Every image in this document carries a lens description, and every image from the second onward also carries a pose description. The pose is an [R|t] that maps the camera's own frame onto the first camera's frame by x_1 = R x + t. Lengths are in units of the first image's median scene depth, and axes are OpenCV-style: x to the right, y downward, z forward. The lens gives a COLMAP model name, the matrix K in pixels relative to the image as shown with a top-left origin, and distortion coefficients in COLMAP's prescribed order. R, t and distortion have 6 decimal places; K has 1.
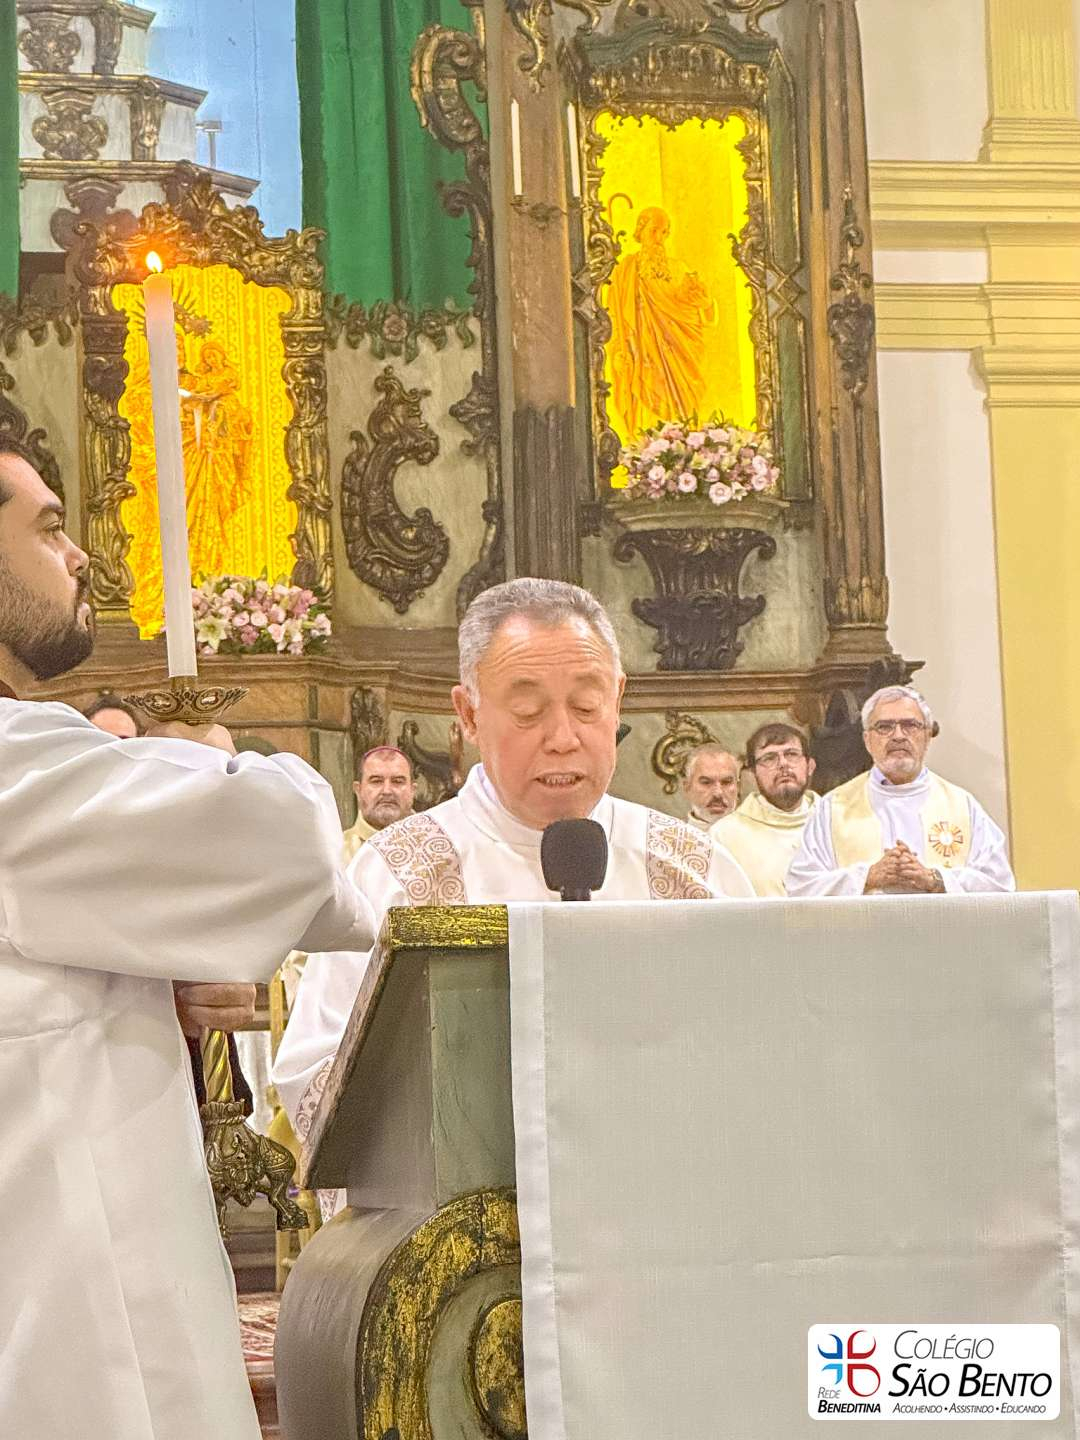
lens RADIAL K [[4043.2, 0, 540.0], [0, 4043.2, 720.0], [0, 0, 1]] dist [-0.456542, 12.796343]
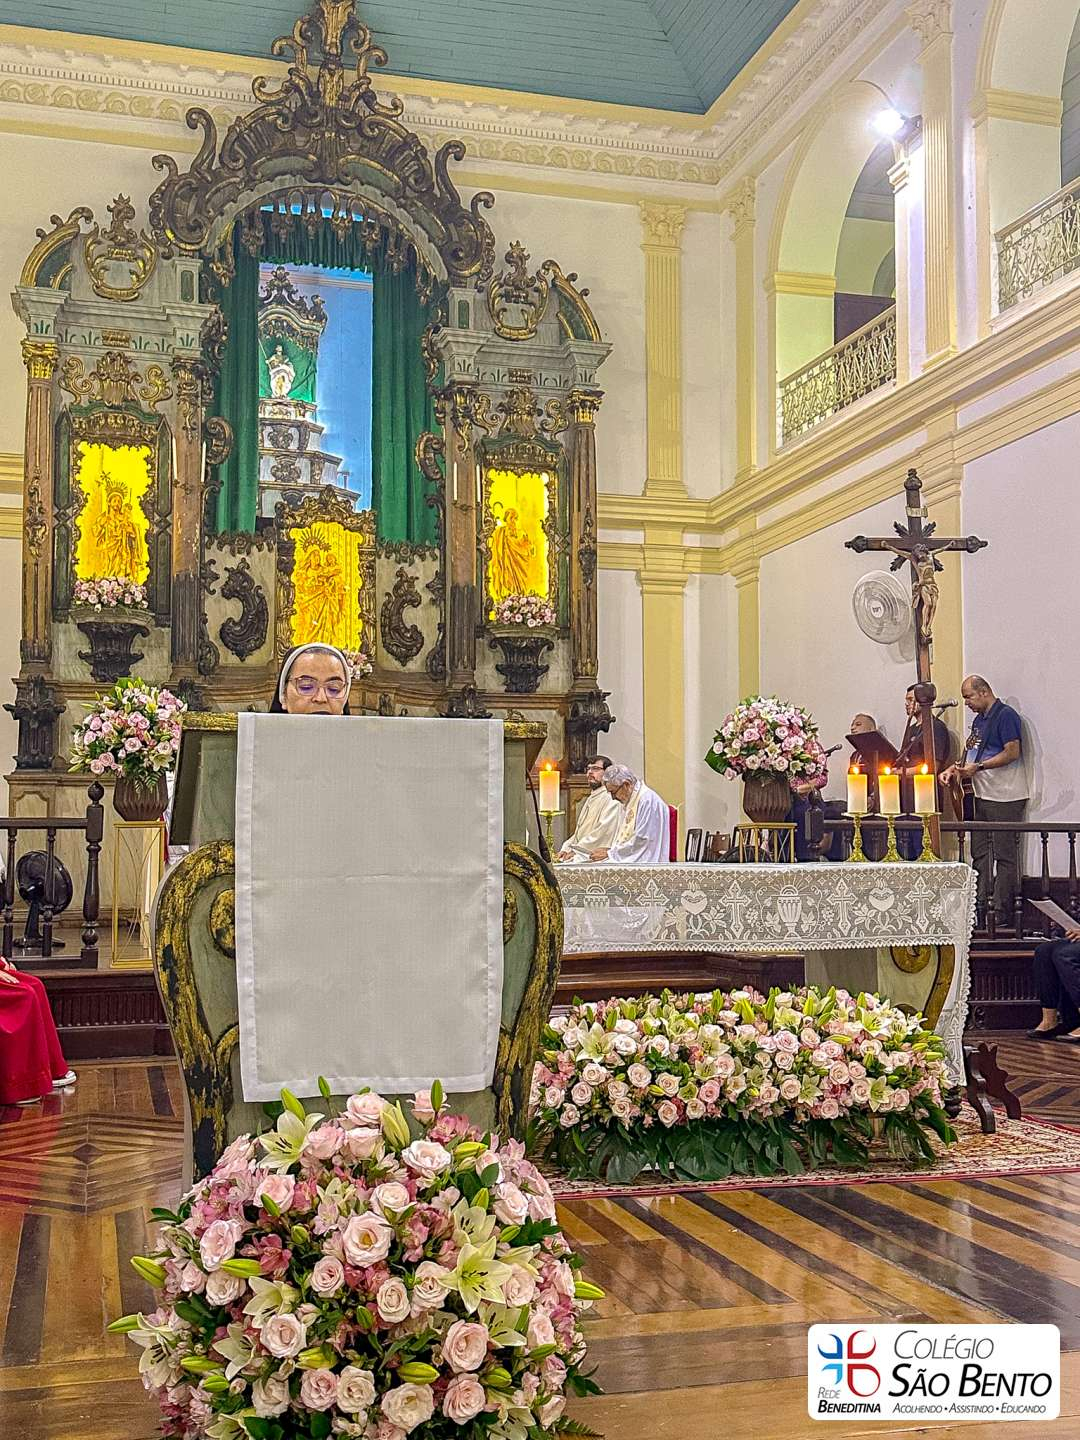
lens RADIAL K [[1555.1, 0, 536.4], [0, 1555.1, 718.6], [0, 0, 1]] dist [0.198859, -0.440622]
pose [[0.999132, 0.036546, 0.019966, 0.029955], [-0.036412, 0.999312, -0.007031, 0.010270], [-0.020210, 0.006298, 0.999776, 0.027727]]
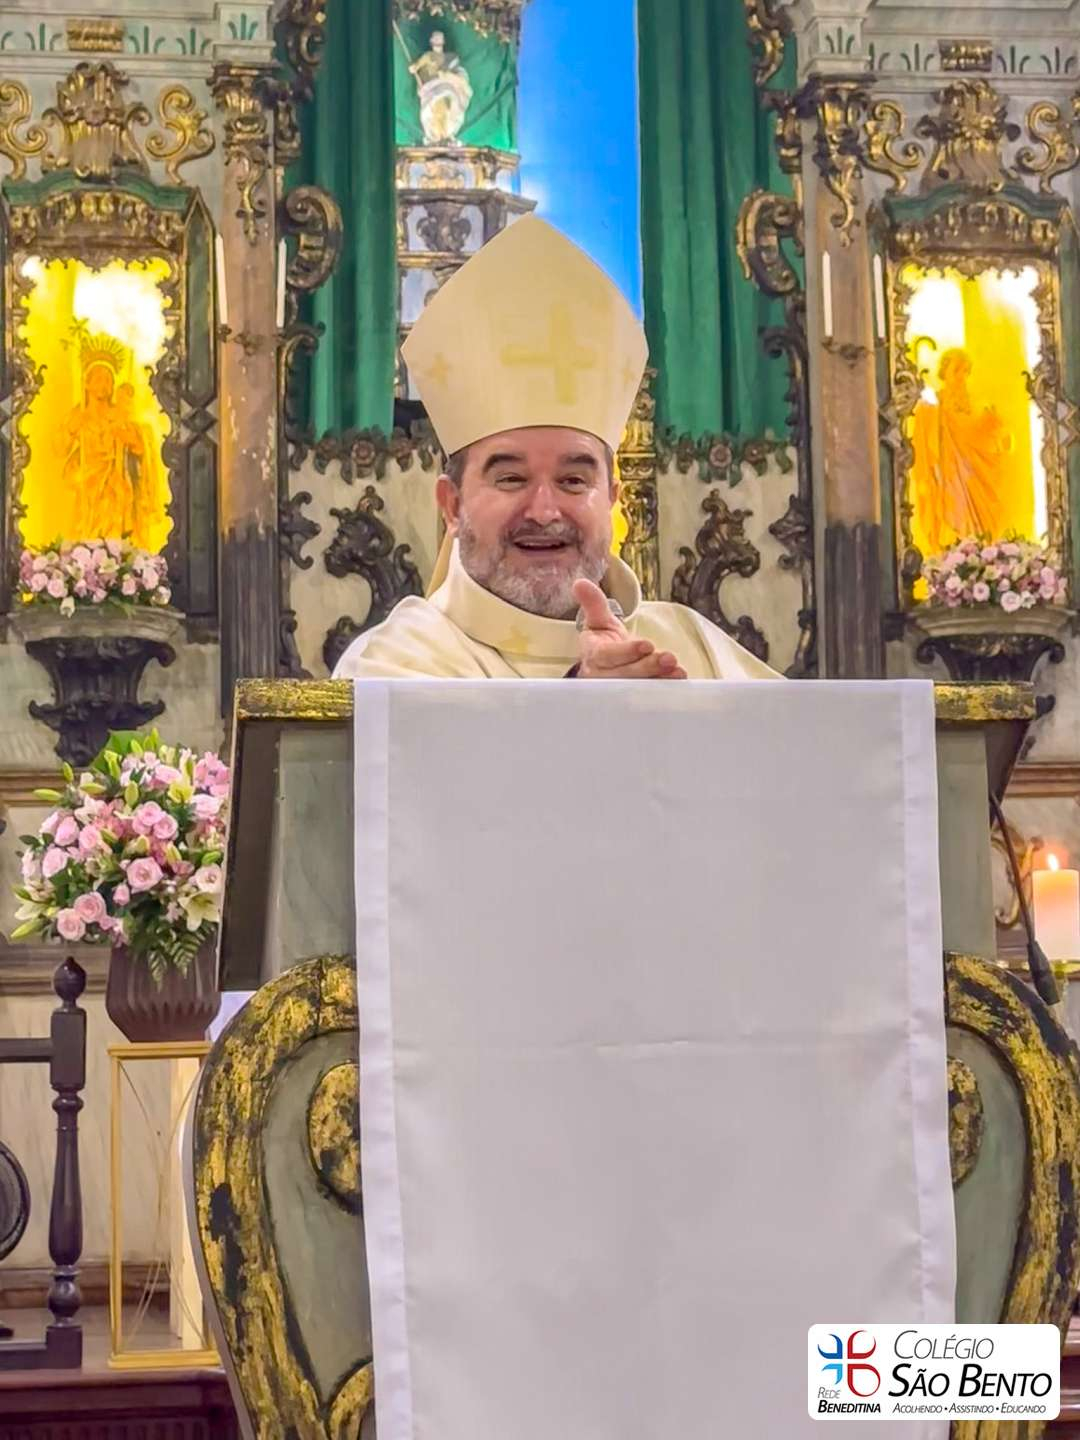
lens RADIAL K [[3511.3, 0, 535.0], [0, 3511.3, 646.7], [0, 0, 1]] dist [0.042230, 1.597970]
pose [[0.992621, -0.000411, -0.121259, 0.031398], [-0.007545, 0.997848, -0.065140, 0.020228], [0.121025, 0.065574, 0.990481, 0.024842]]
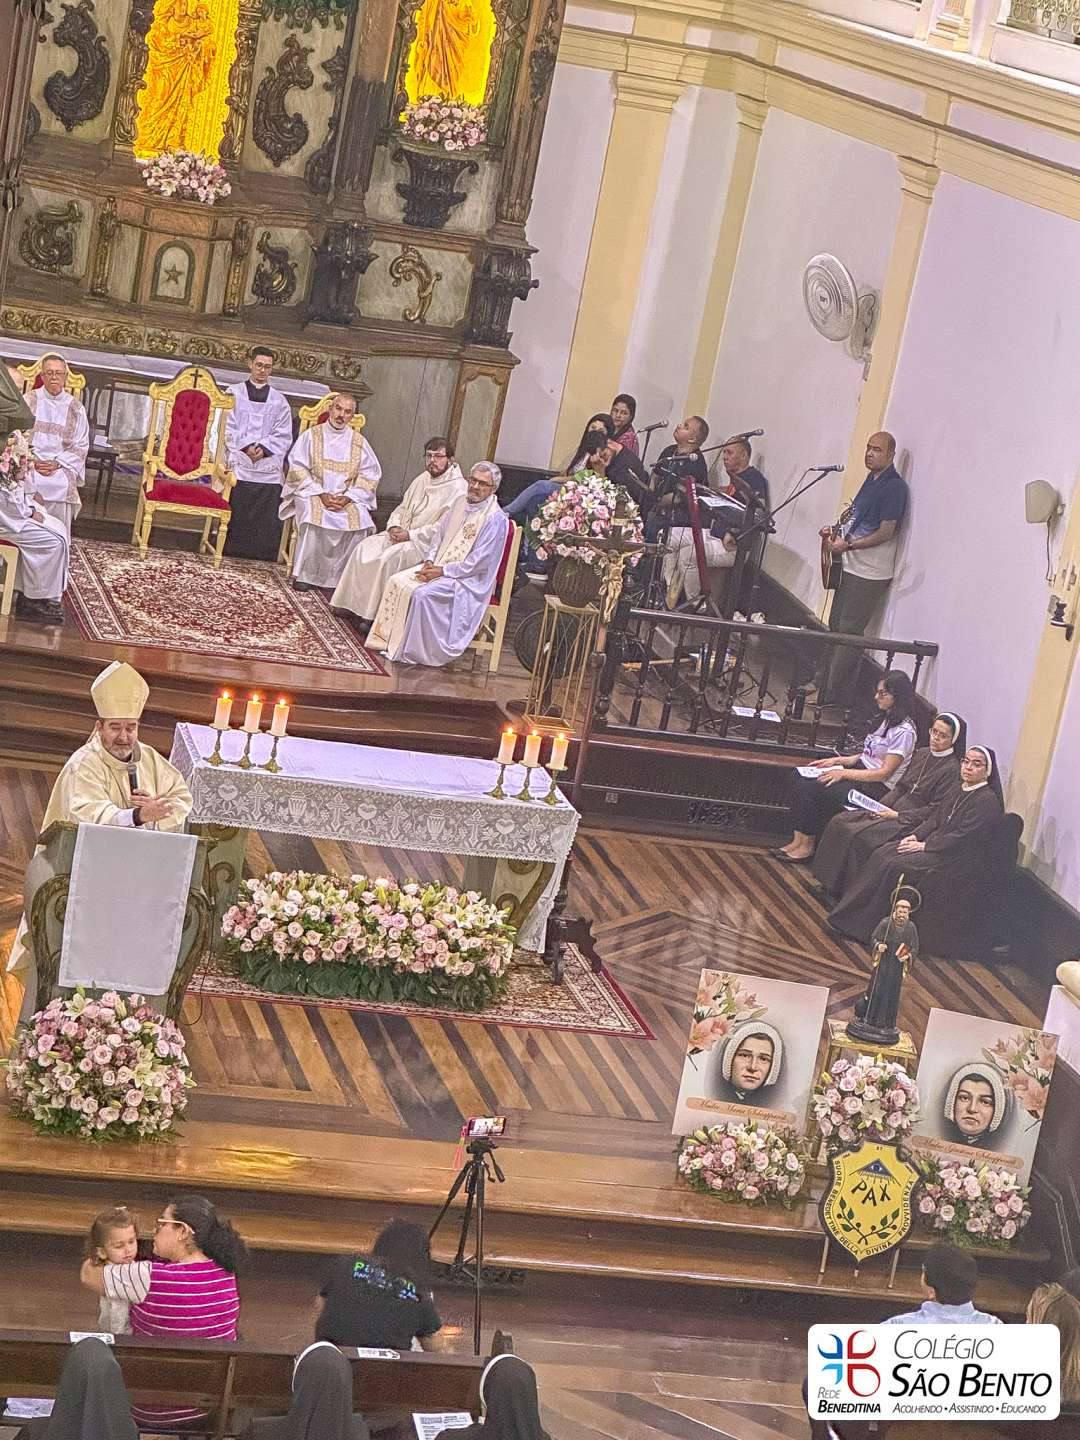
lens RADIAL K [[3568.3, 0, 502.2], [0, 3568.3, 721.2], [0, 0, 1]] dist [-0.123987, 5.856665]
pose [[0.976548, 0.213076, 0.030859, 0.073497], [-0.211601, 0.923411, 0.320213, -0.345639], [0.039734, -0.319234, 0.946843, -0.676581]]
